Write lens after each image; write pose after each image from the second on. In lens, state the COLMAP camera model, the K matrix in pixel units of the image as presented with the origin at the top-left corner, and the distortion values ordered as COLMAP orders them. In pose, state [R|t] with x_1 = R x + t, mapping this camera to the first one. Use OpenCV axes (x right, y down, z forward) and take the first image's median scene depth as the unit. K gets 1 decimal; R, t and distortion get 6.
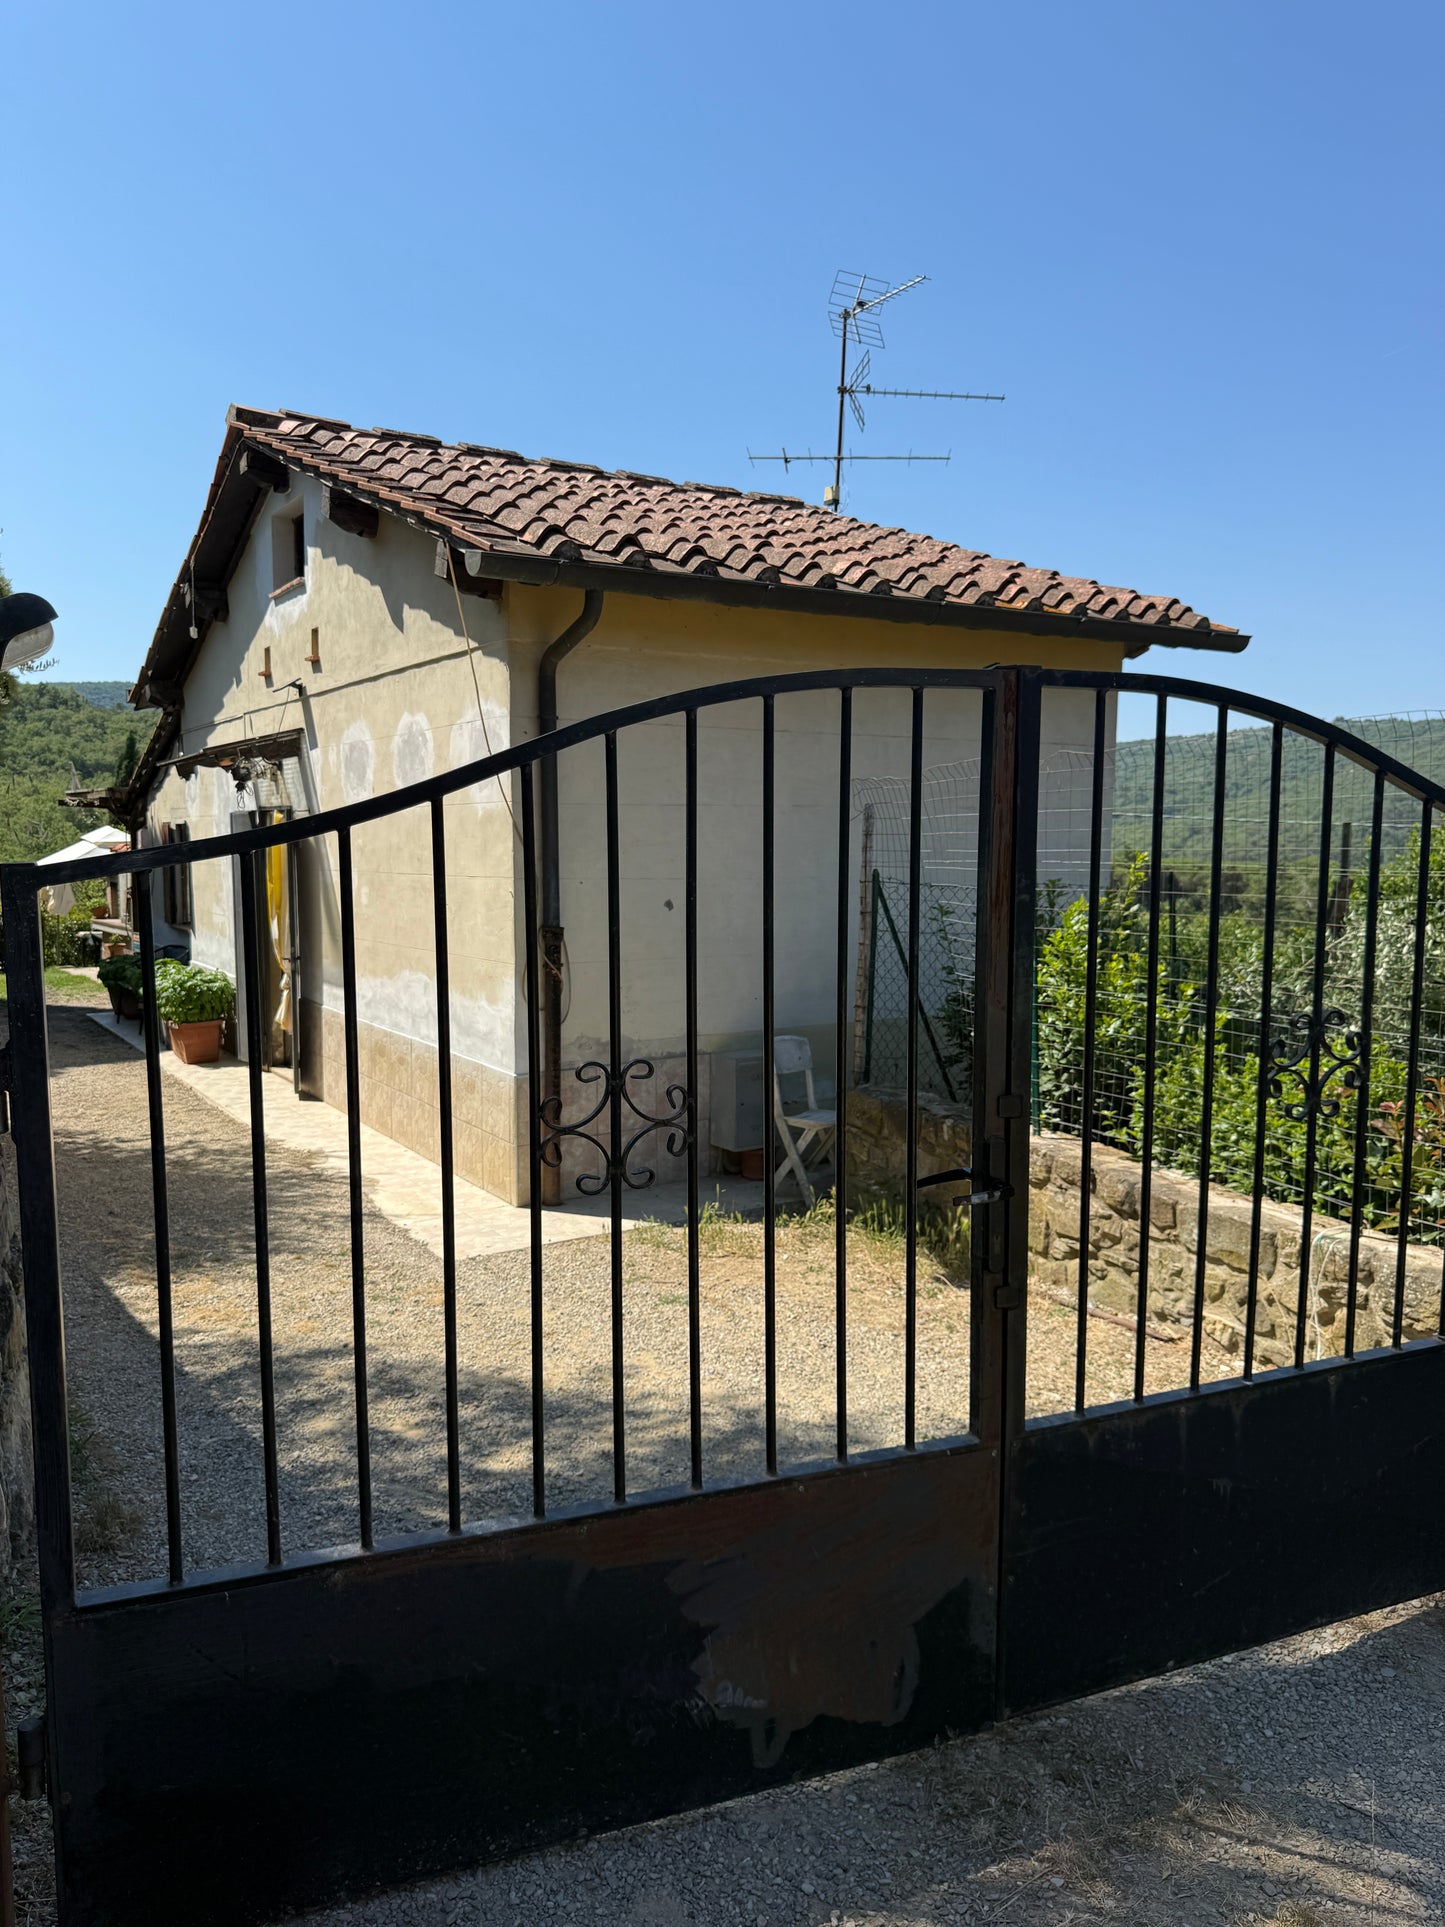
lens RADIAL K [[1354.5, 0, 719.9], [0, 1354.5, 974.9], [0, 0, 1]] dist [0.176515, -0.409379]
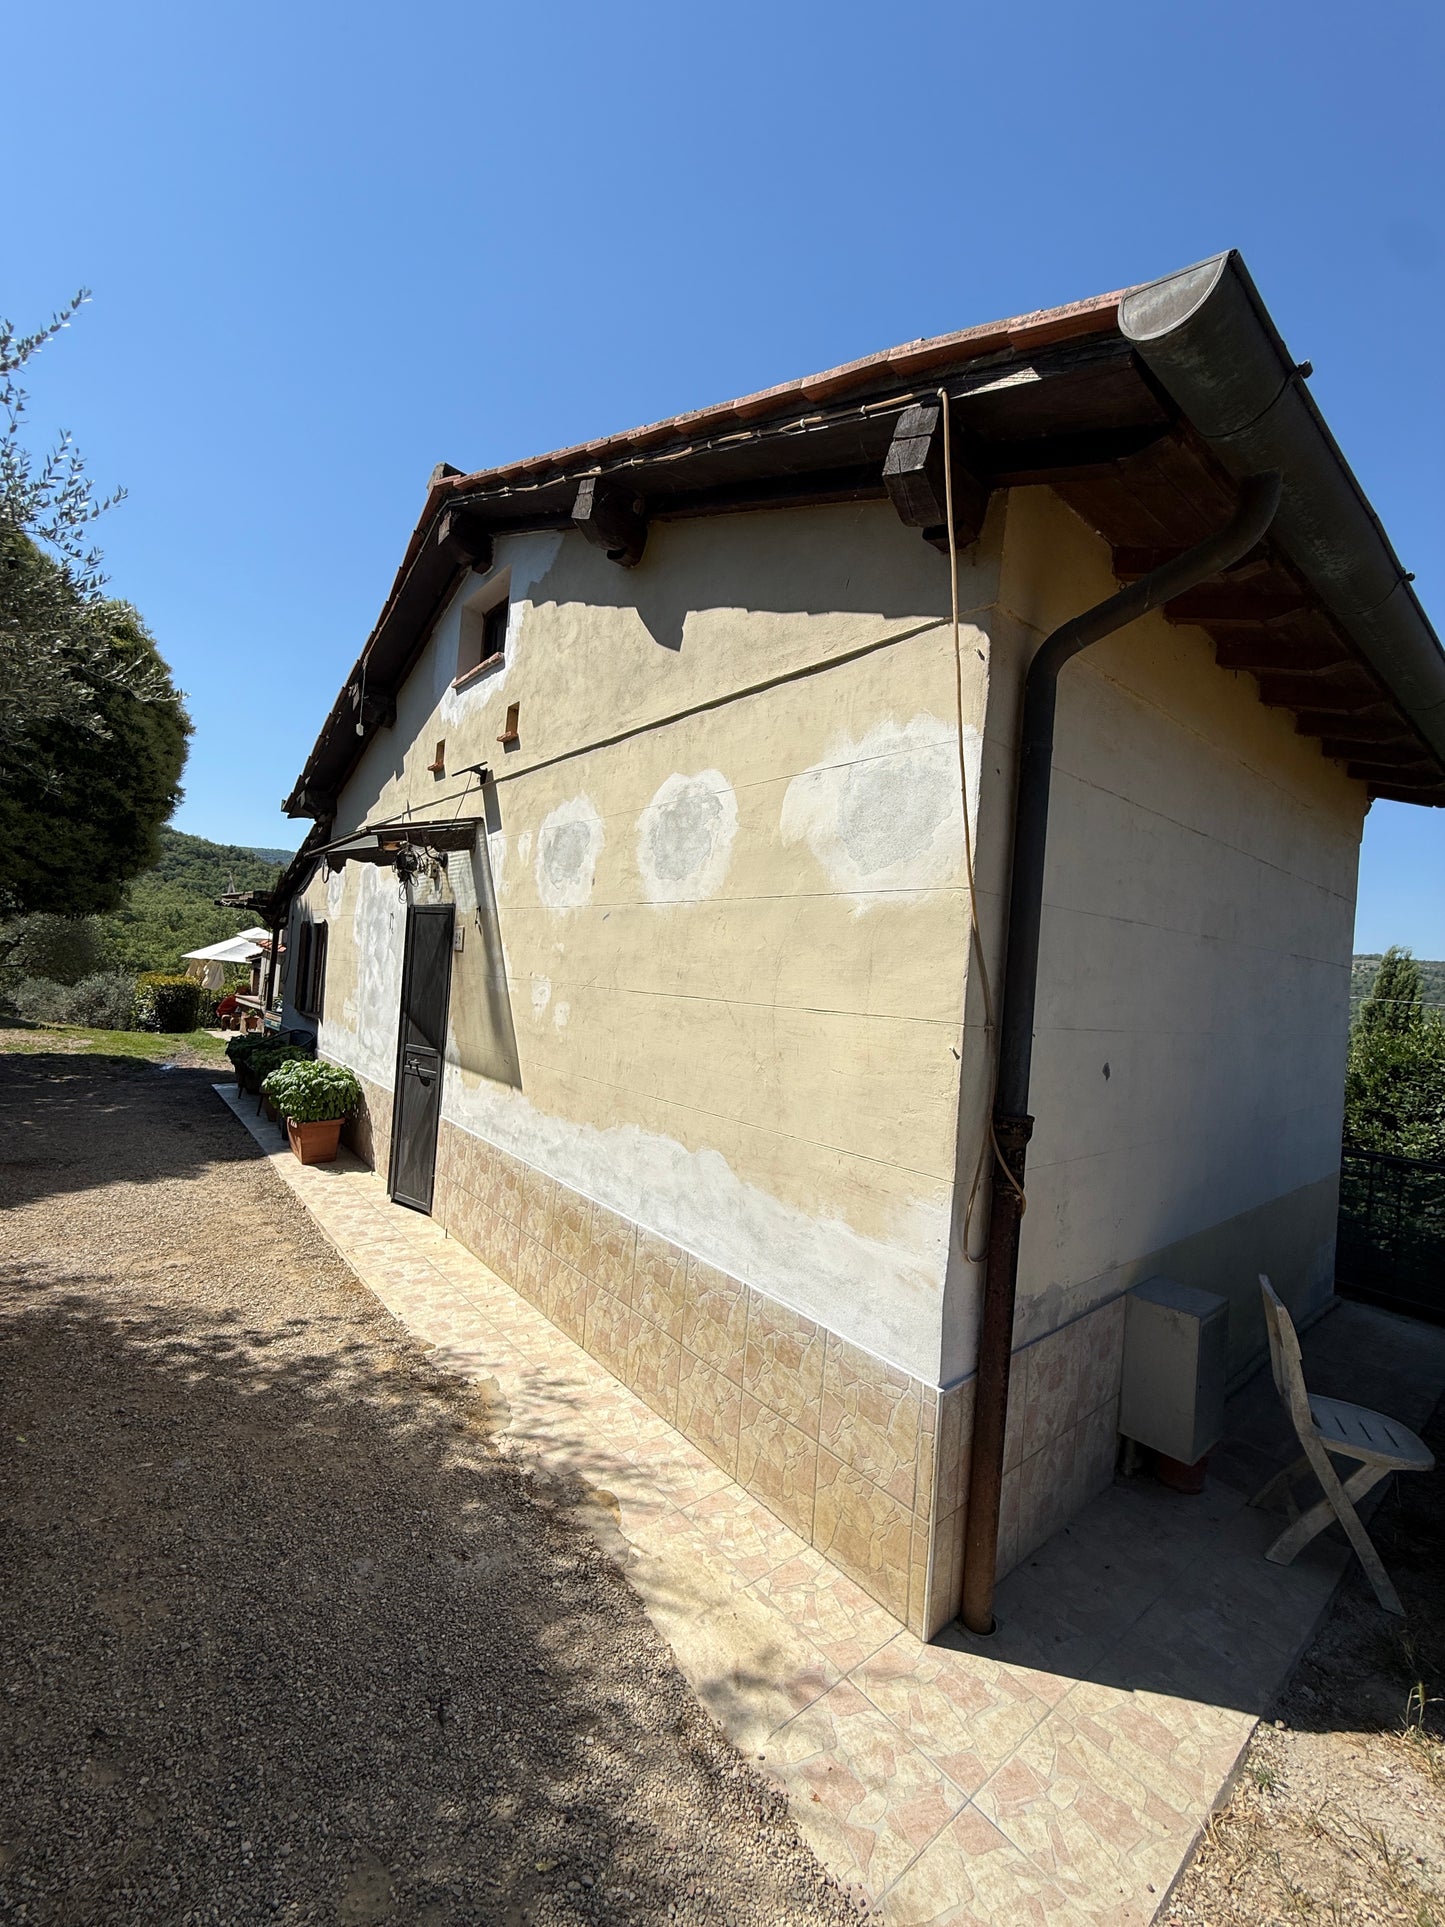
lens RADIAL K [[769.9, 0, 720.3], [0, 769.9, 961.0], [0, 0, 1]] dist [-0.001189, 0.000640]
pose [[0.990418, 0.067669, 0.120389, -0.220545], [-0.054501, 0.992492, -0.109500, -0.043873], [-0.126894, 0.101890, 0.986669, 0.536819]]
